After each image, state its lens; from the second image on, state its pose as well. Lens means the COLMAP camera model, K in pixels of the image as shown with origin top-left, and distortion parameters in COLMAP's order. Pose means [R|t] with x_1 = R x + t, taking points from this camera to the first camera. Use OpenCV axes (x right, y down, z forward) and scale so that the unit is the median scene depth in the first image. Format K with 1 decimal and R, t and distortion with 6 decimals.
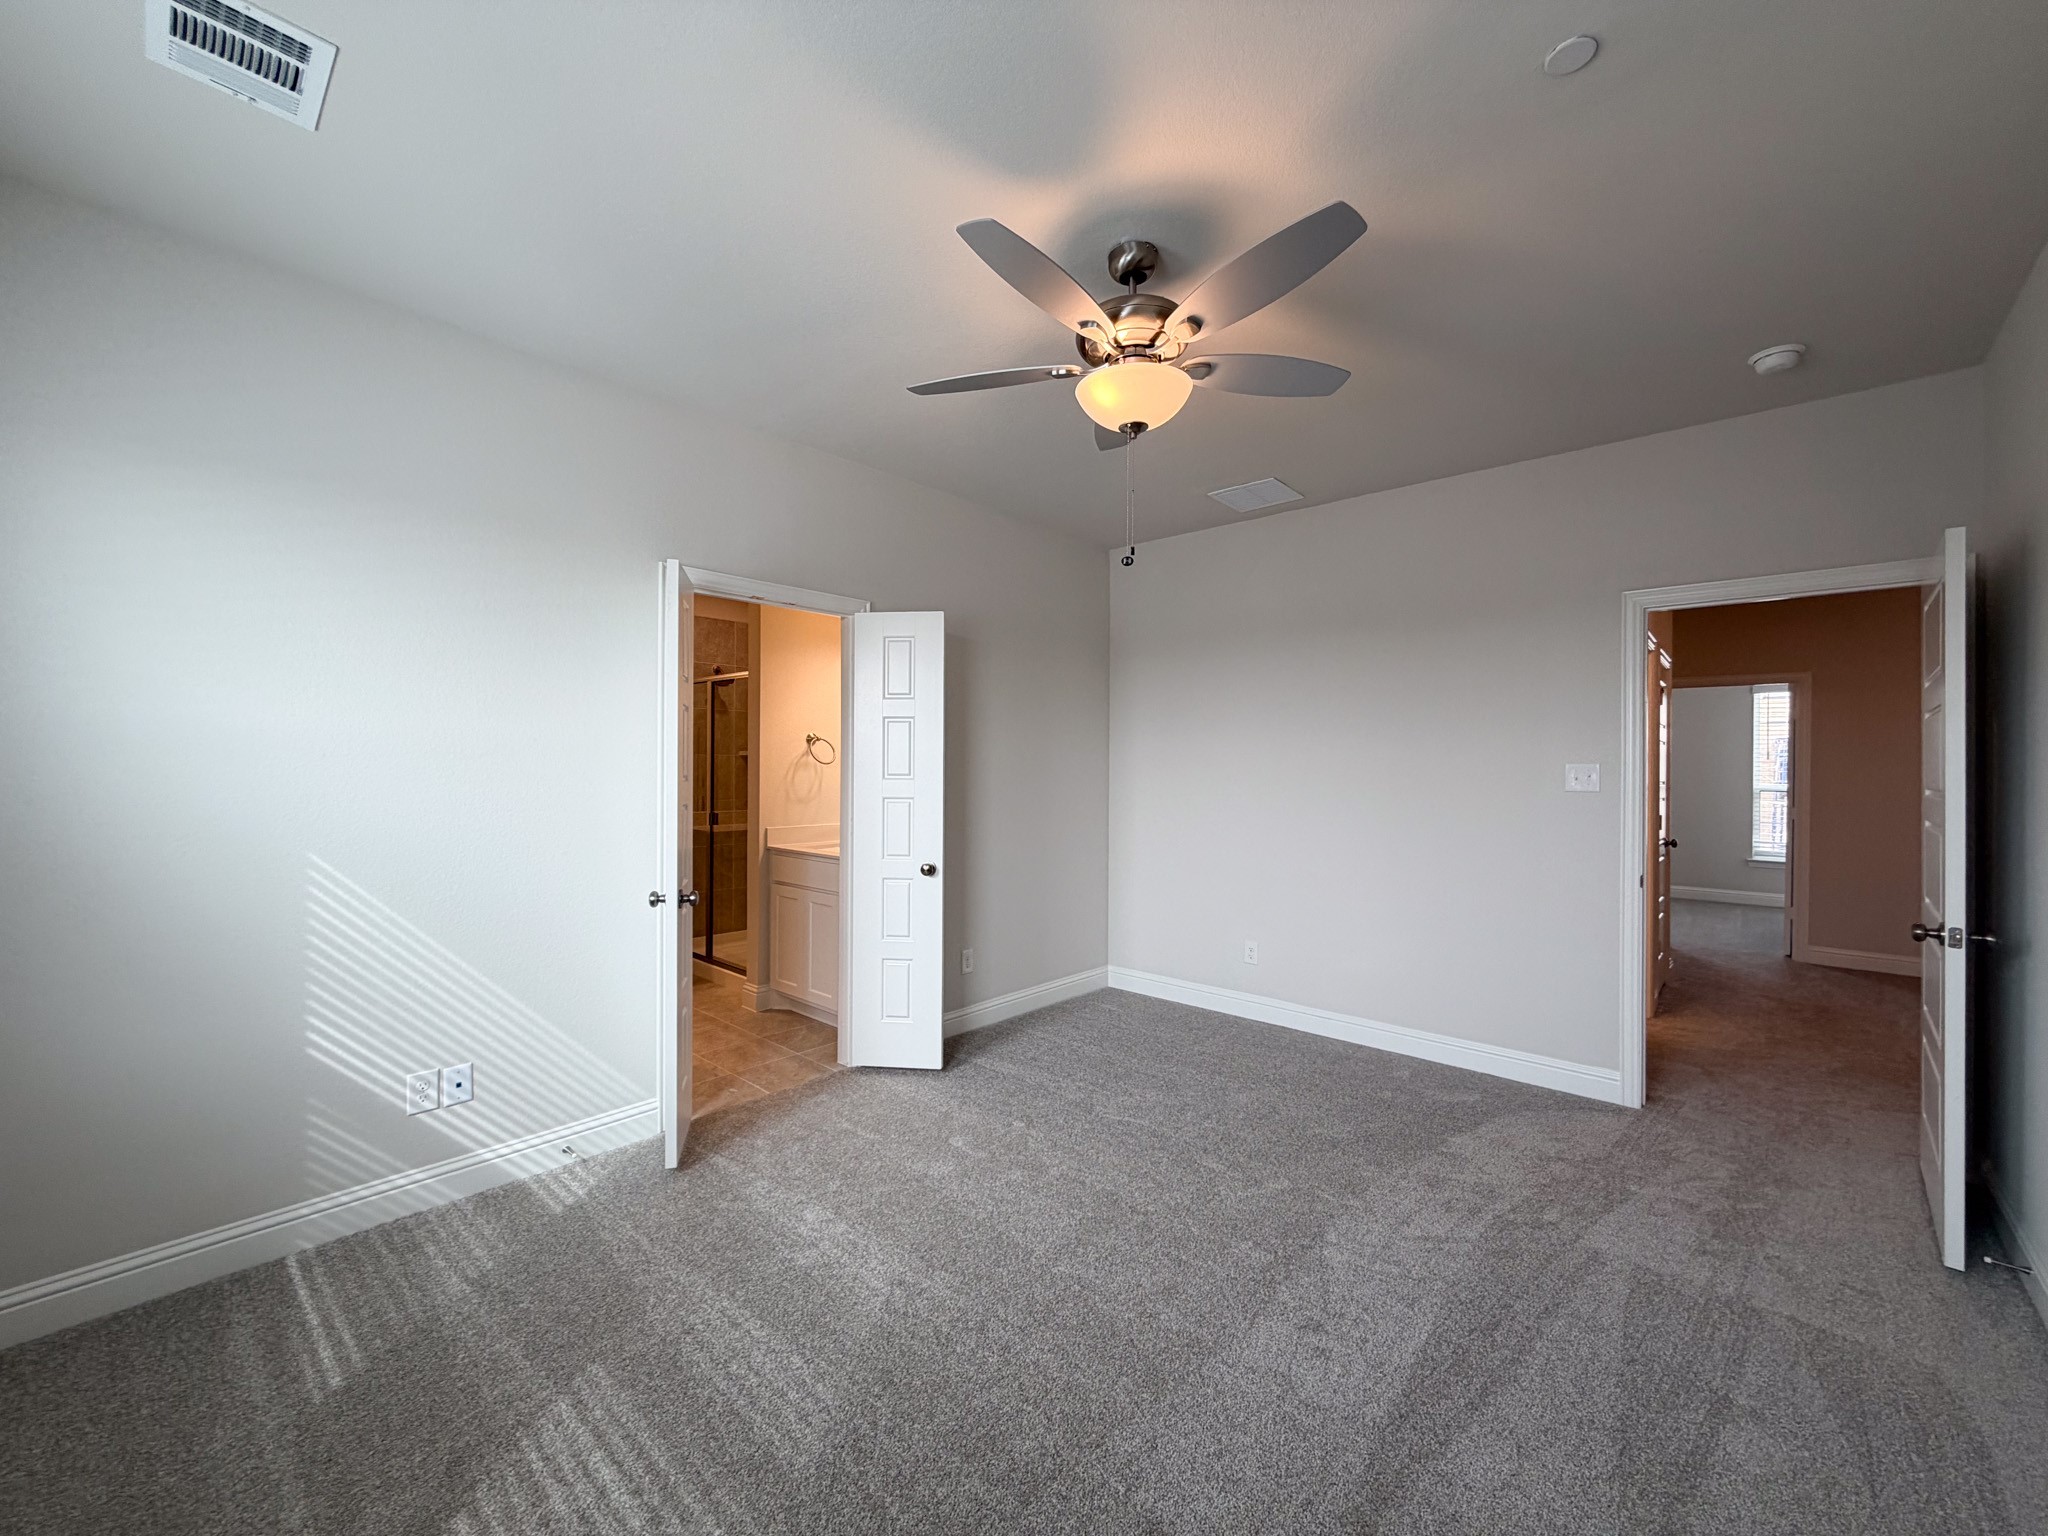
lens RADIAL K [[821.3, 0, 1018.9], [0, 821.3, 767.6], [0, 0, 1]] dist [-0.002803, 0.000077]
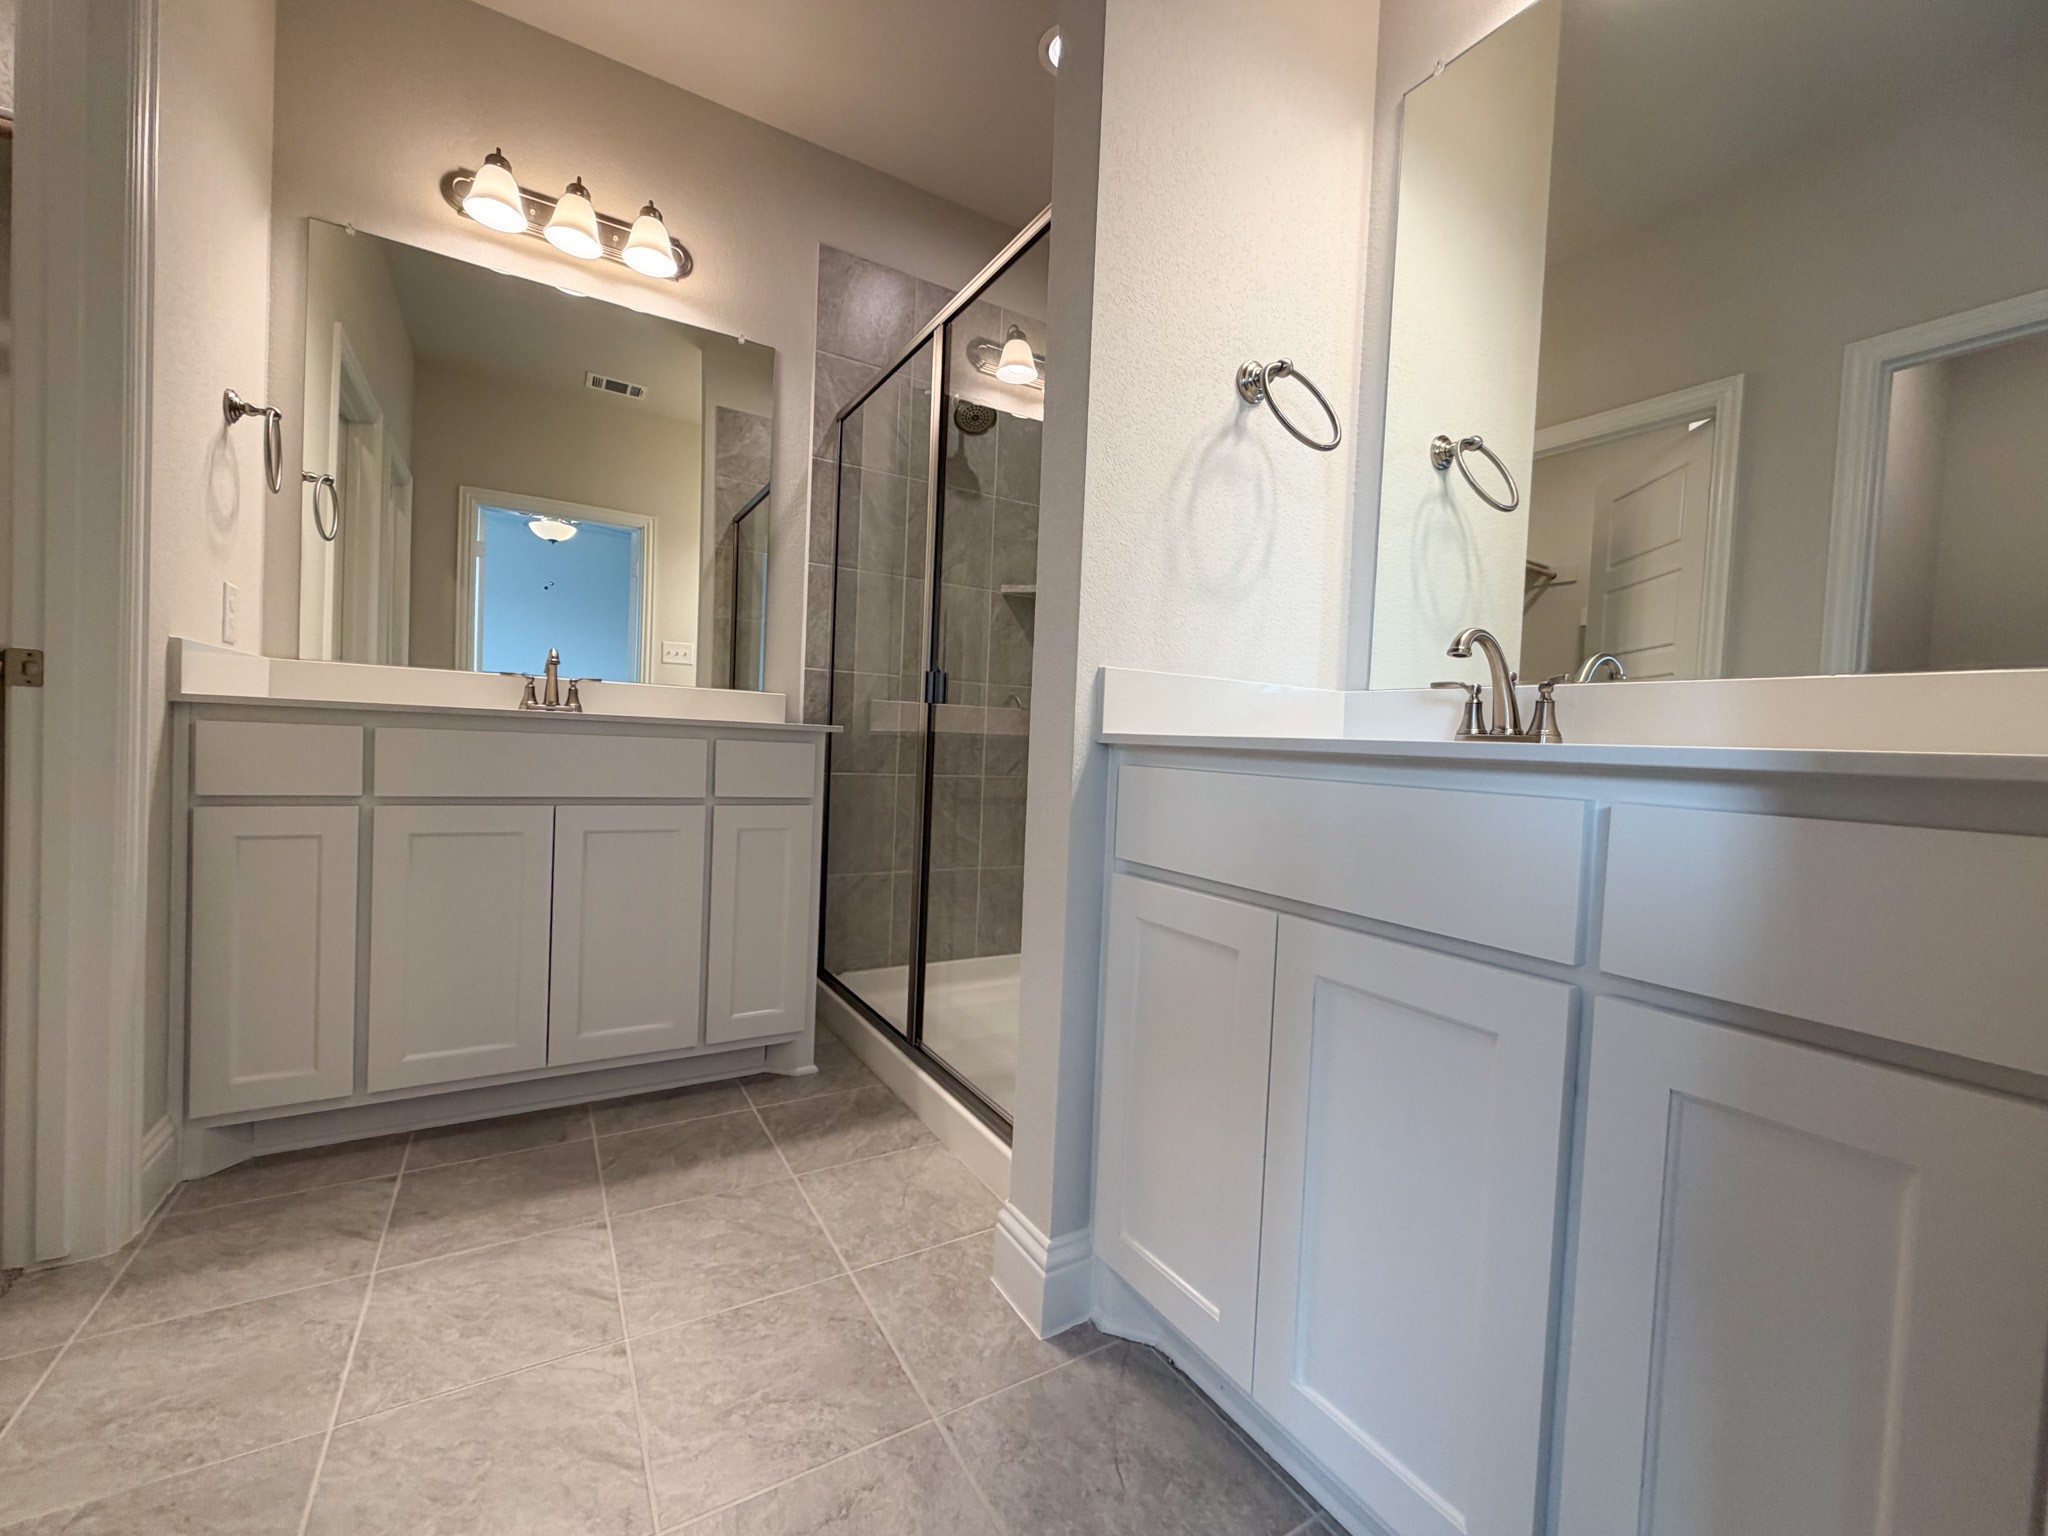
lens RADIAL K [[821.3, 0, 1024.1], [0, 821.3, 771.0], [0, 0, 1]] dist [-0.002803, 0.000077]
pose [[0.958629, 0.043936, -0.281249, -0.243240], [-0.036852, 0.998857, 0.030432, 0.096807], [0.282265, -0.018809, 0.959152, 0.700907]]
